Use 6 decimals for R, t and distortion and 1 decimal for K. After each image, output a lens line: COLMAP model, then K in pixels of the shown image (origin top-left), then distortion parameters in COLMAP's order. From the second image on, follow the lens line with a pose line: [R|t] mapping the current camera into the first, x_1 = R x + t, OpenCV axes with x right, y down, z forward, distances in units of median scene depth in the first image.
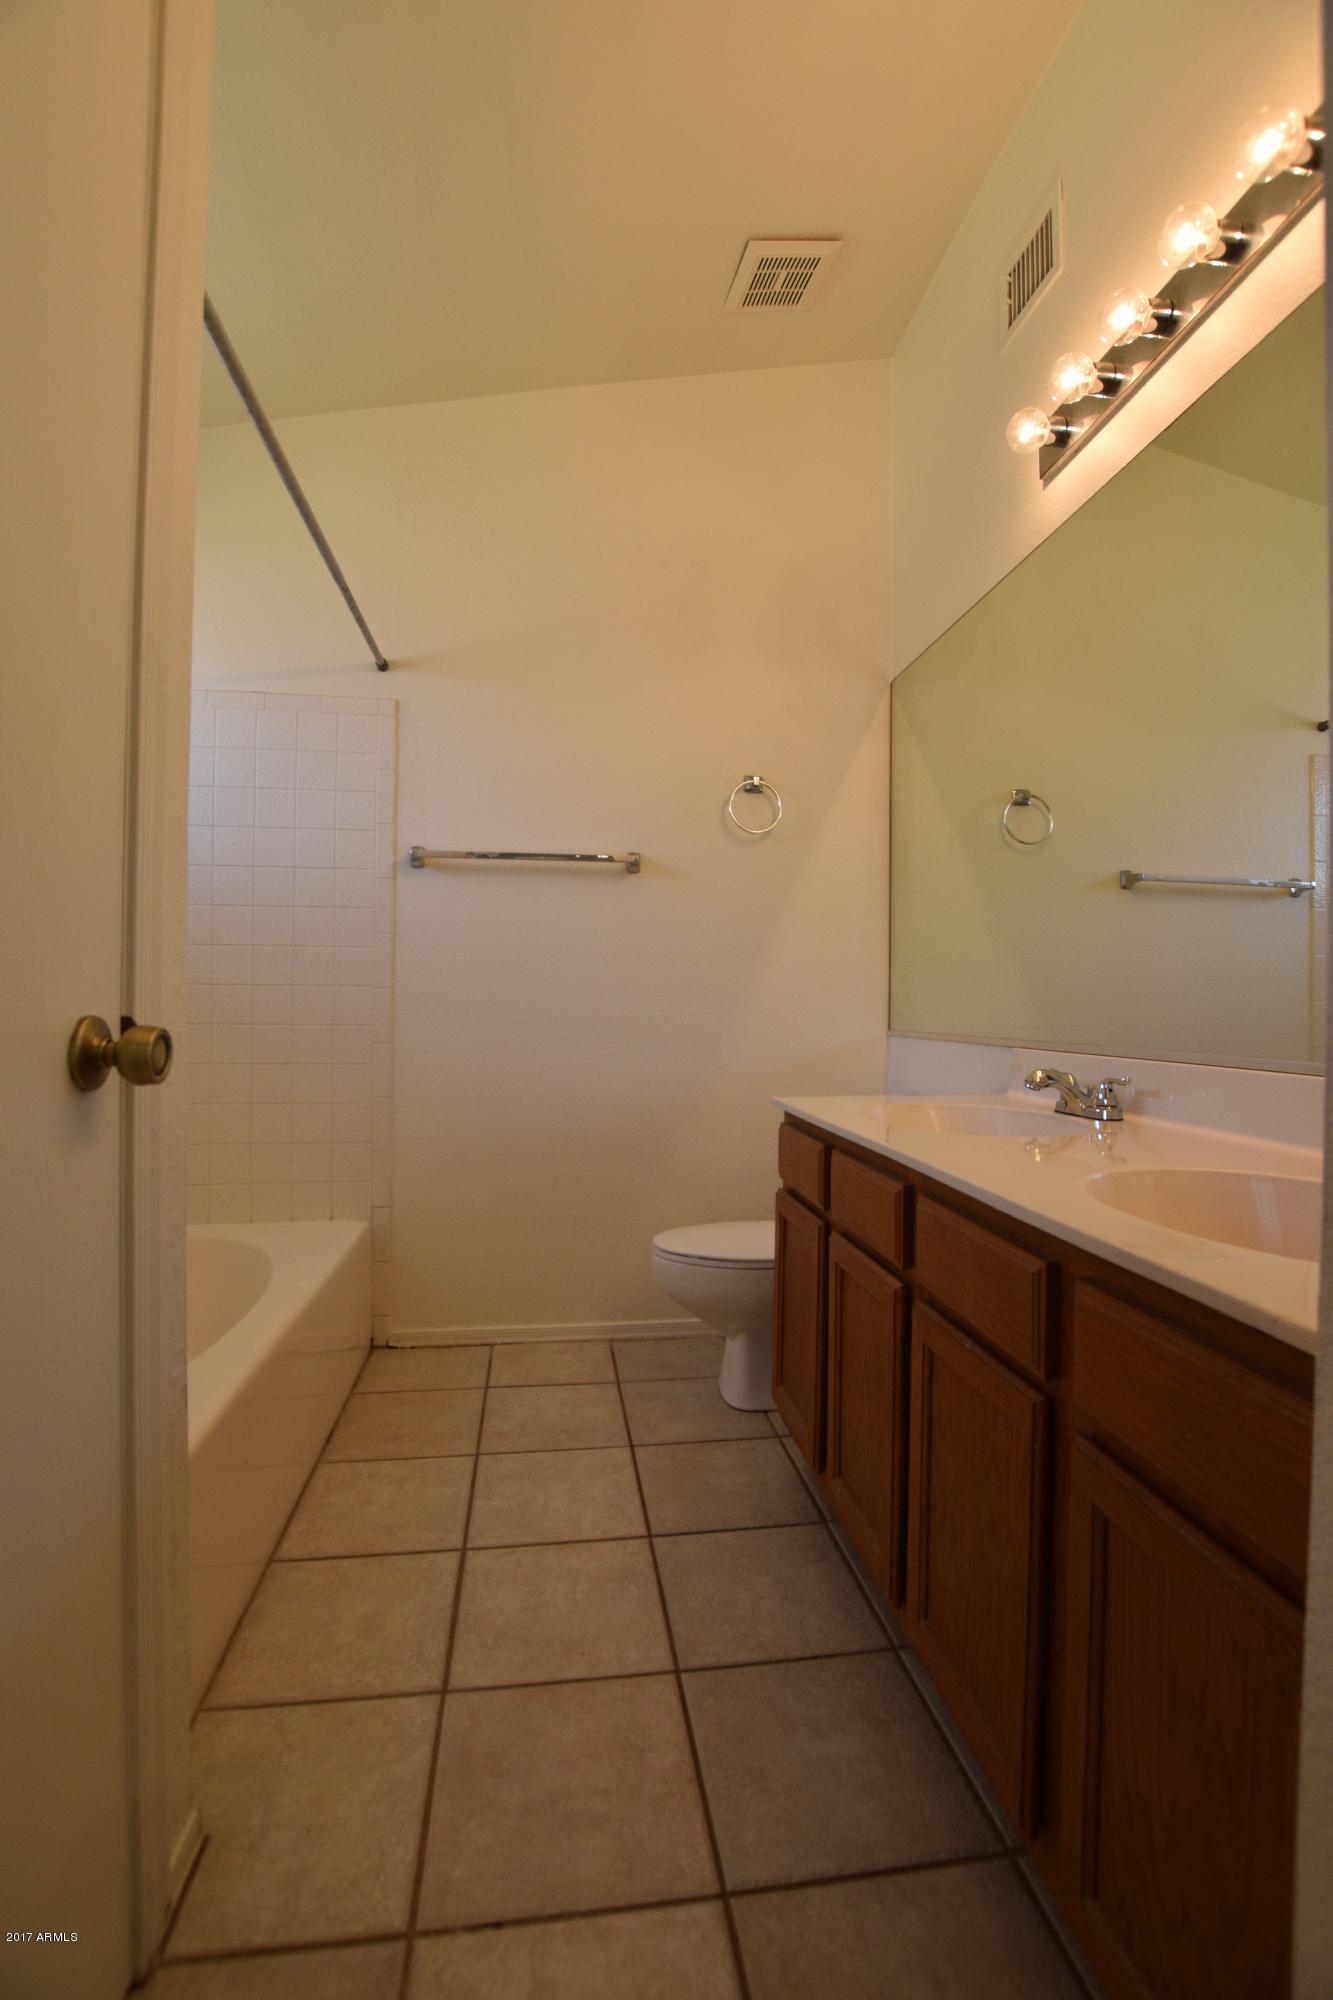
lens RADIAL K [[893.2, 0, 661.0], [0, 893.2, 1008.0], [0, 0, 1]] dist [-0.039163, 0.006522]
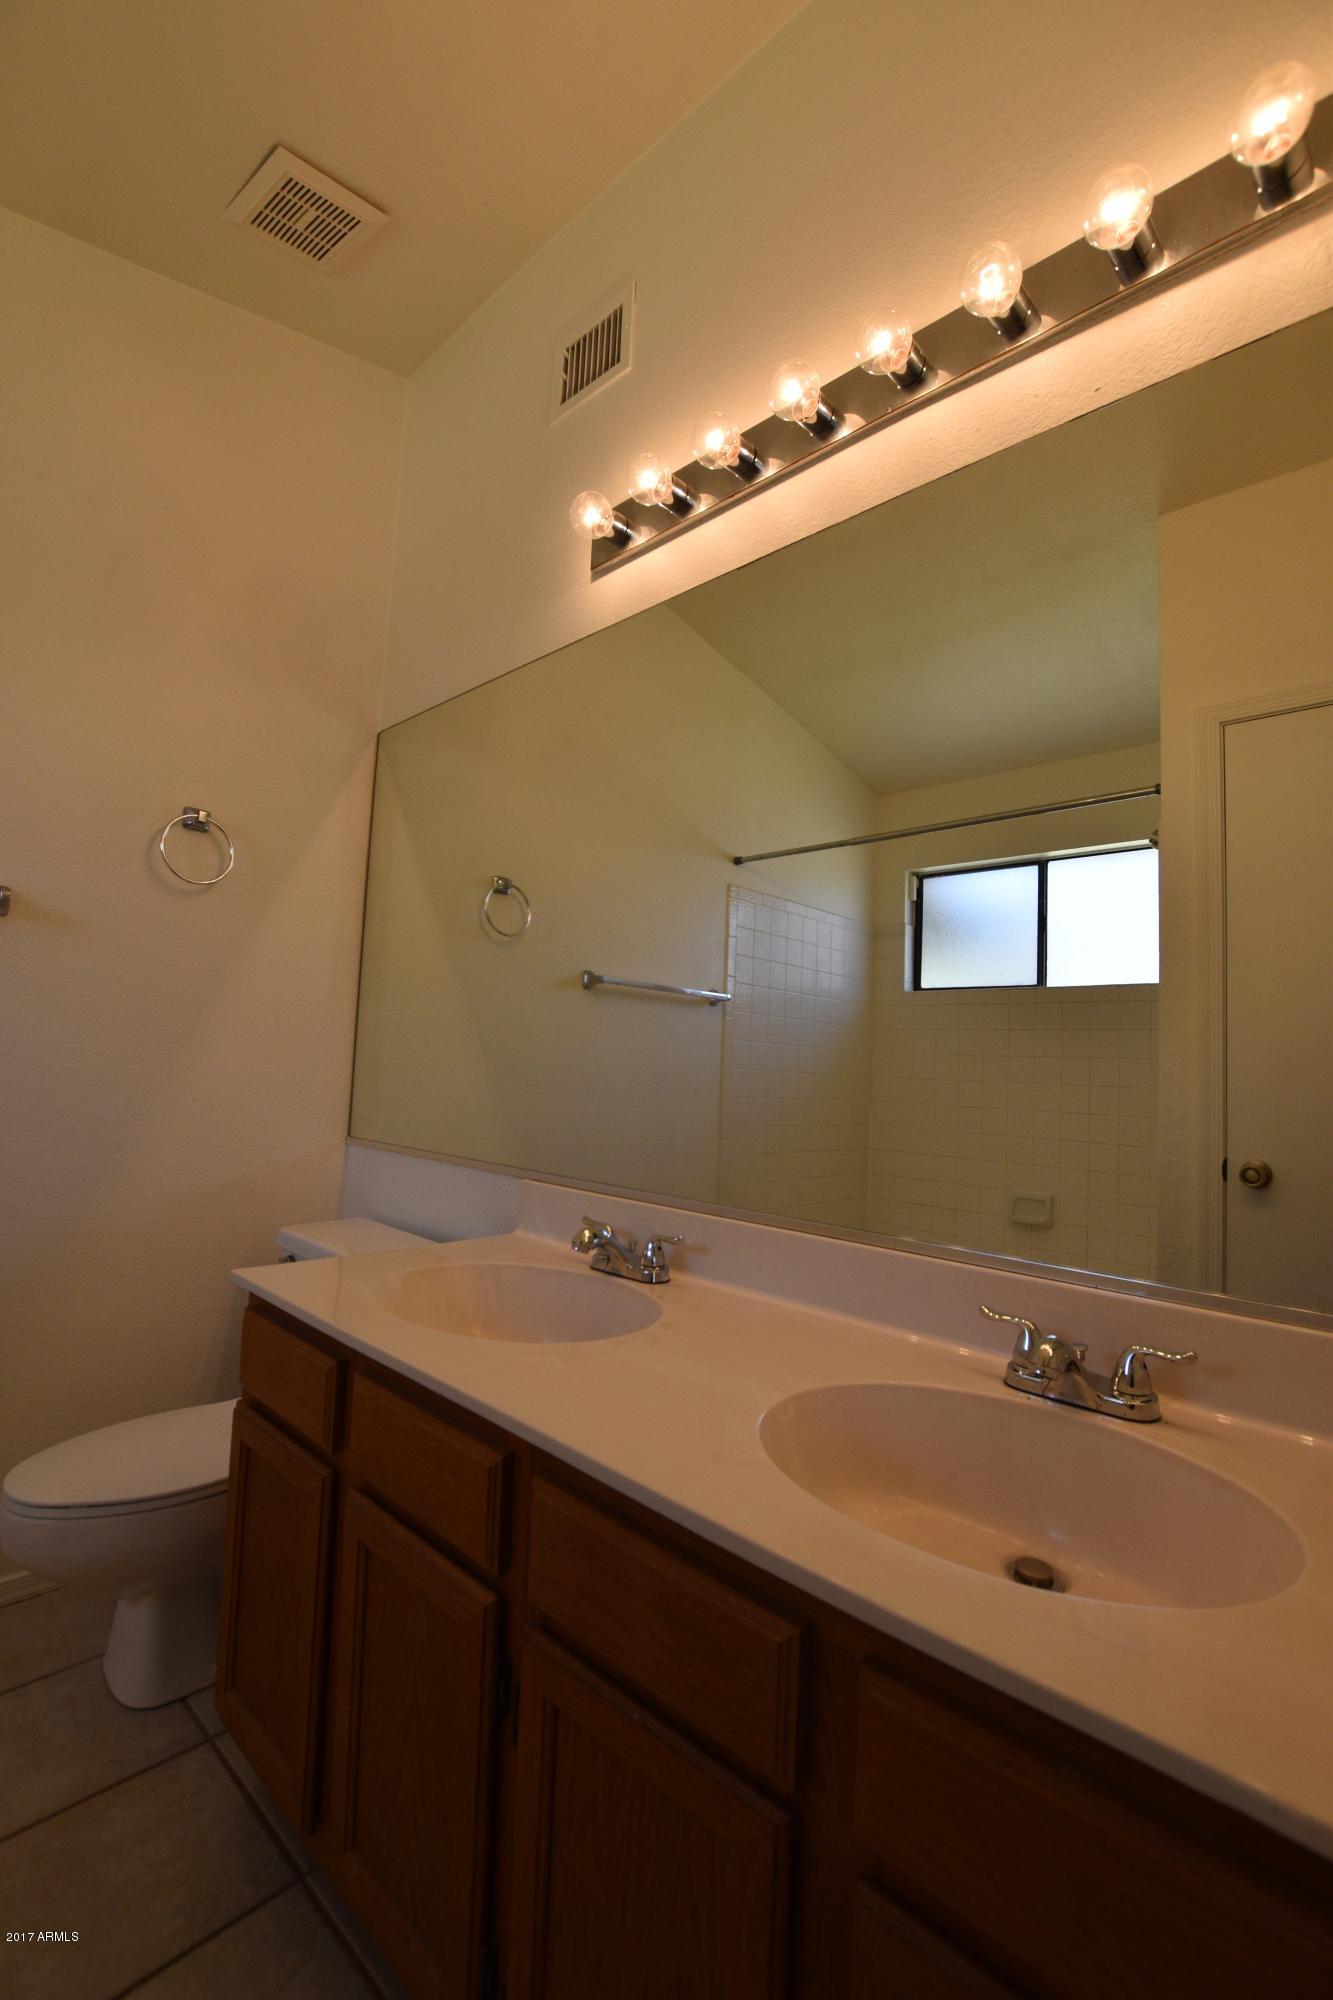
lens RADIAL K [[893.2, 0, 668.5], [0, 893.2, 1002.4], [0, 0, 1]] dist [-0.039163, 0.006522]
pose [[0.777301, 0.070840, 0.625127, -0.058141], [-0.034750, 0.996958, -0.069768, -0.073843], [-0.628168, 0.032508, 0.777398, 0.211344]]
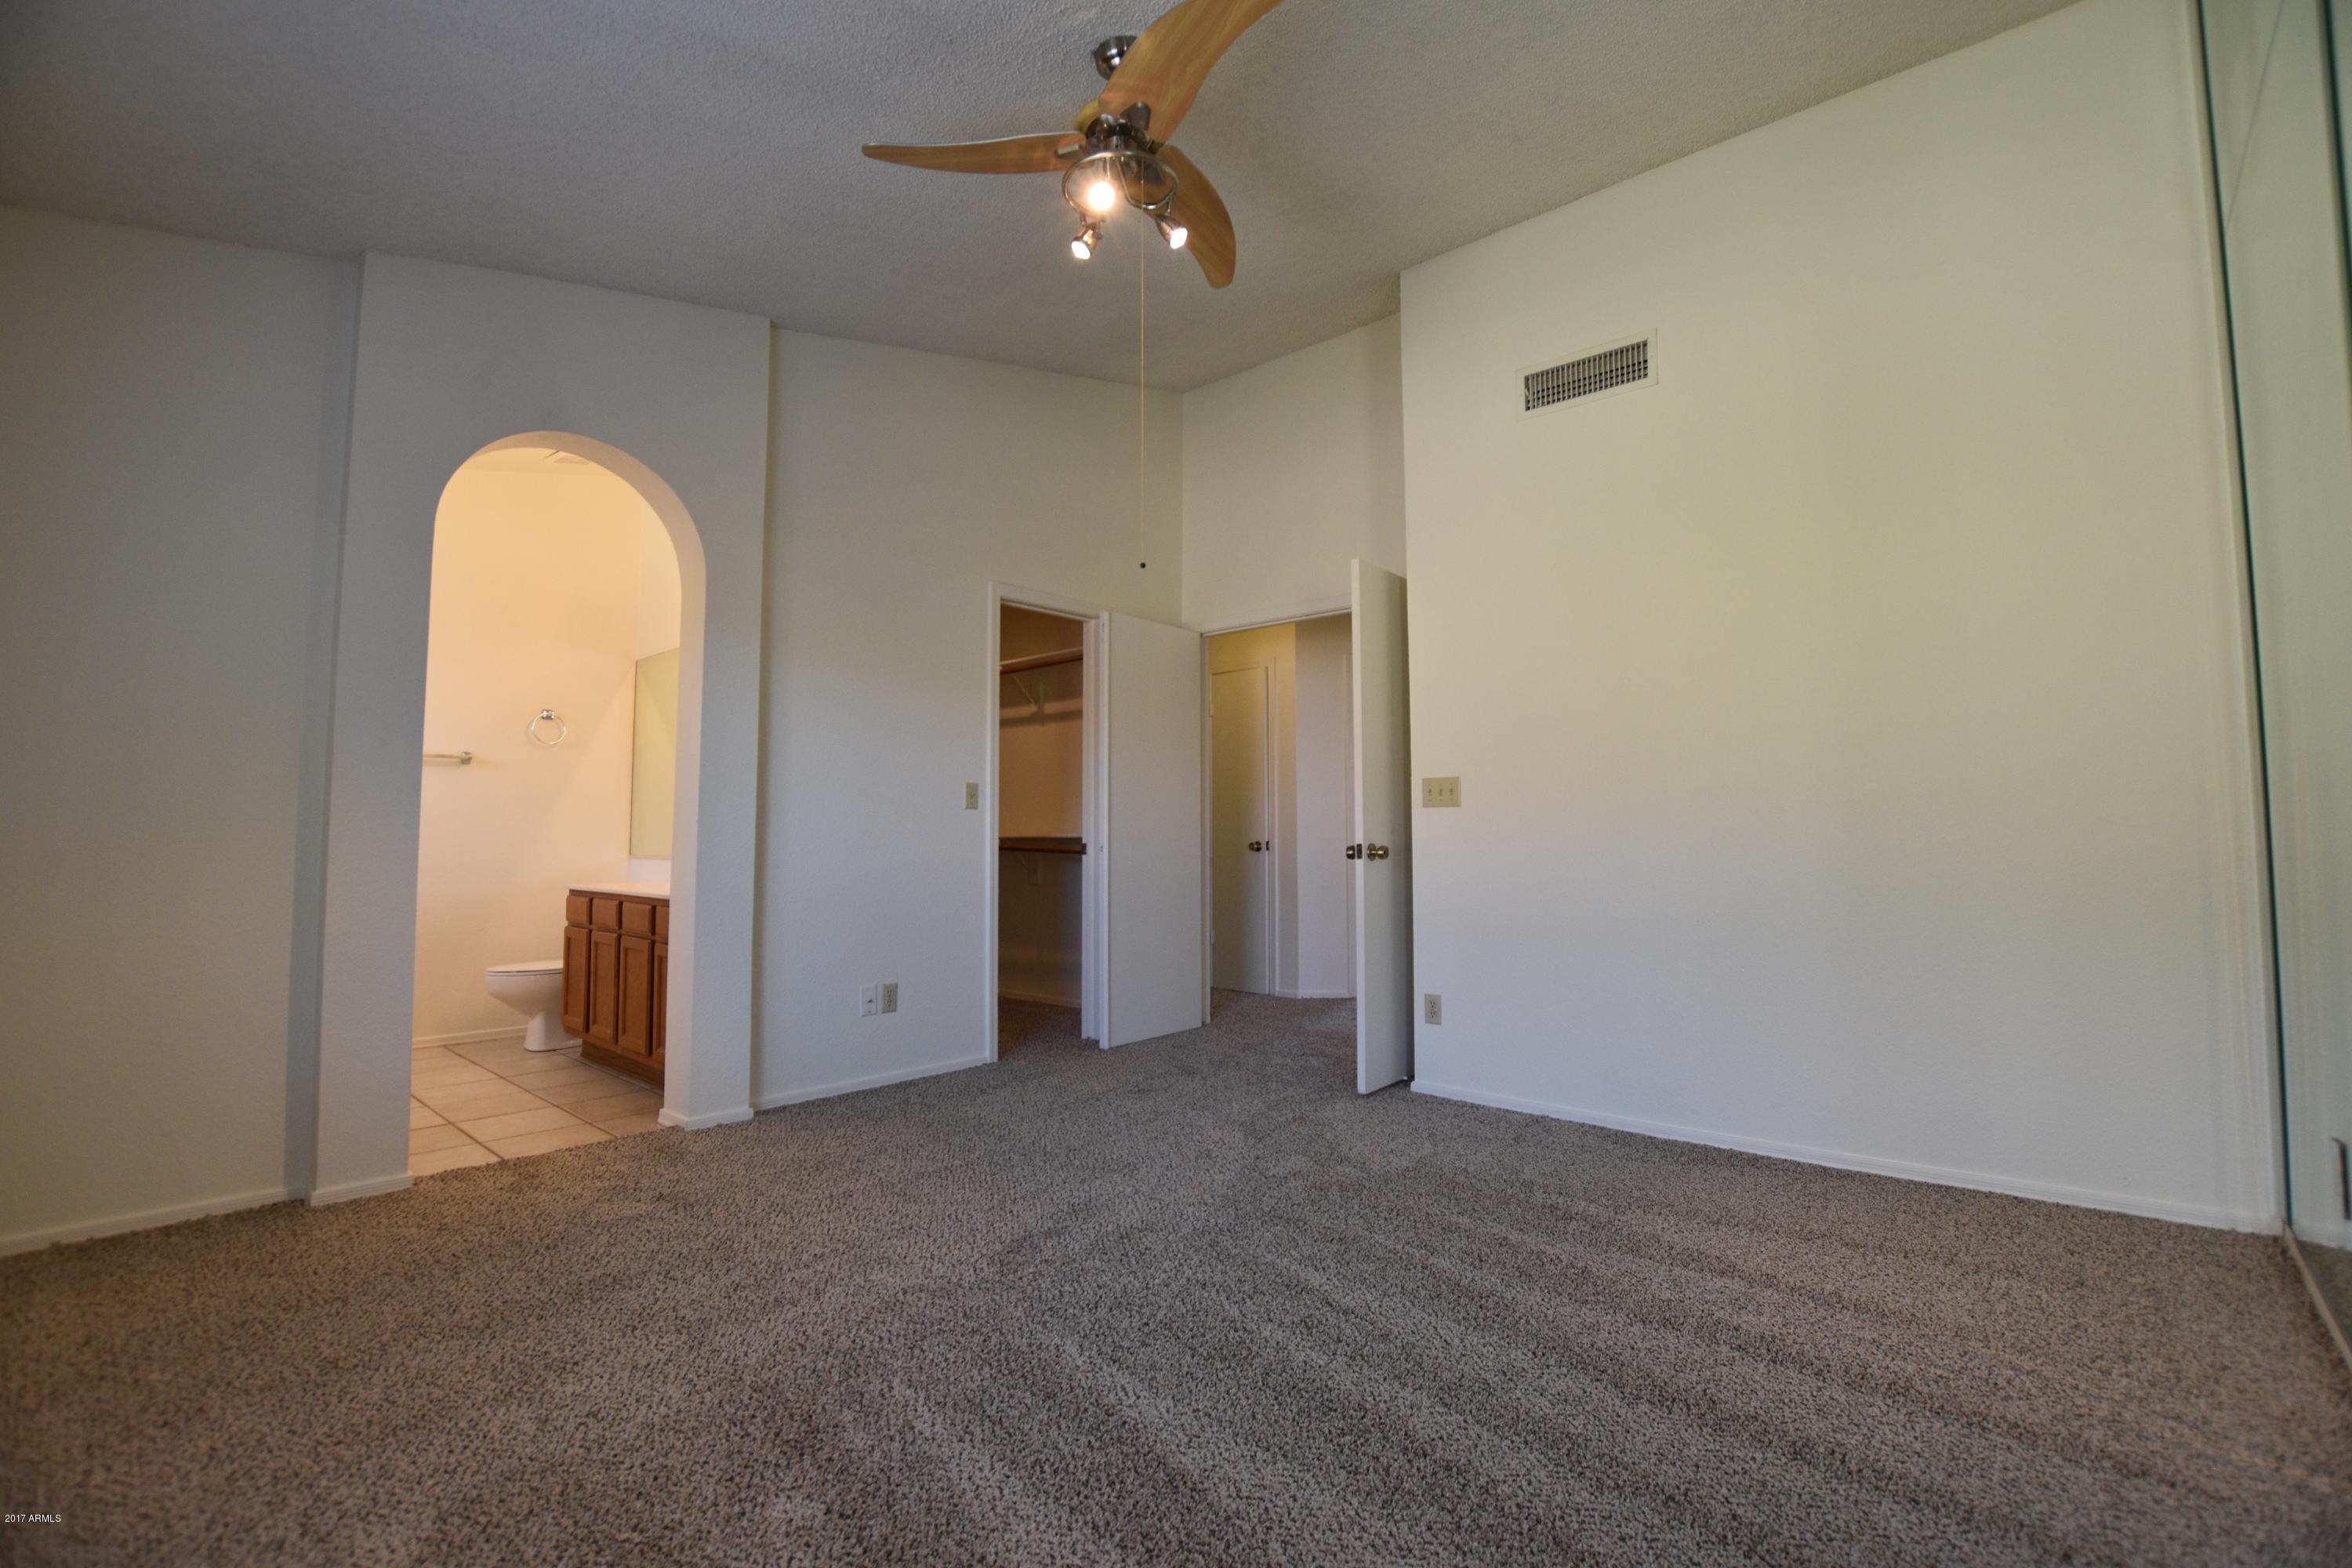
lens RADIAL K [[1050.4, 0, 1180.4], [0, 1050.4, 787.7], [0, 0, 1]] dist [-0.039163, 0.006522]
pose [[0.770283, 0.020091, 0.637385, -0.306216], [0.019211, 0.998319, -0.054685, 0.031976], [-0.637413, 0.054368, 0.768602, -1.770643]]
